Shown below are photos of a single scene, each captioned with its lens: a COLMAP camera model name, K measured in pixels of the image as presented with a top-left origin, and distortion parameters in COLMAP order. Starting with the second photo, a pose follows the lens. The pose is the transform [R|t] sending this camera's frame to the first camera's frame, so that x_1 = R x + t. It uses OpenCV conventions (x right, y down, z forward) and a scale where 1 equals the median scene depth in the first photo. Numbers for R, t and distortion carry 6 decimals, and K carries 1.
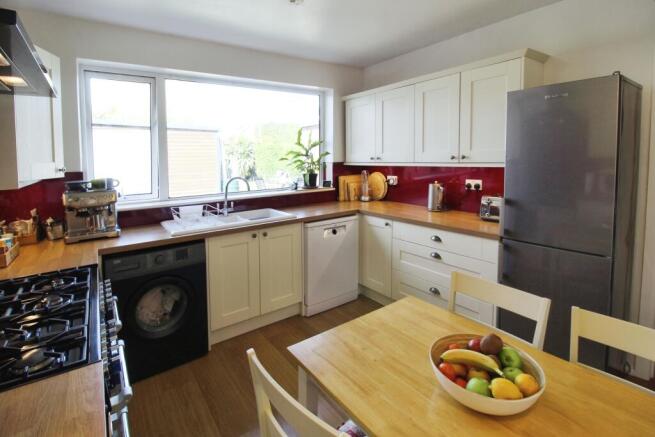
lens RADIAL K [[314.5, 0, 327.5], [0, 314.5, 218.5], [0, 0, 1]] dist [0.000877, 0.000149]
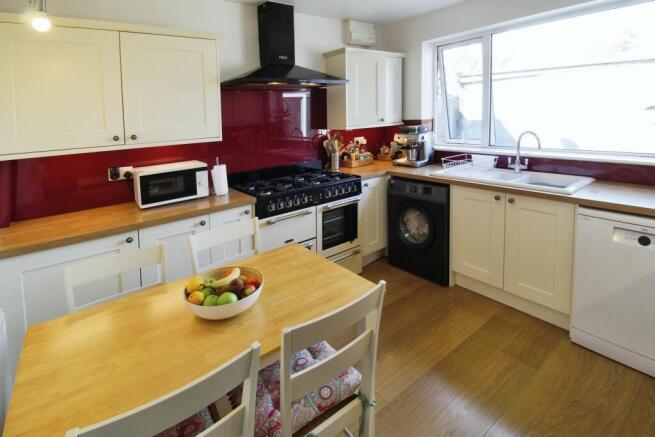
lens RADIAL K [[326.1, 0, 328.6], [0, 326.1, 169.6], [0, 0, 1]] dist [0.000242, -0.000151]
pose [[0.031388, 0.194432, -0.980414, 0.631311], [-0.143071, 0.971670, 0.188118, -0.126319], [0.989215, 0.134364, 0.058316, 0.448565]]
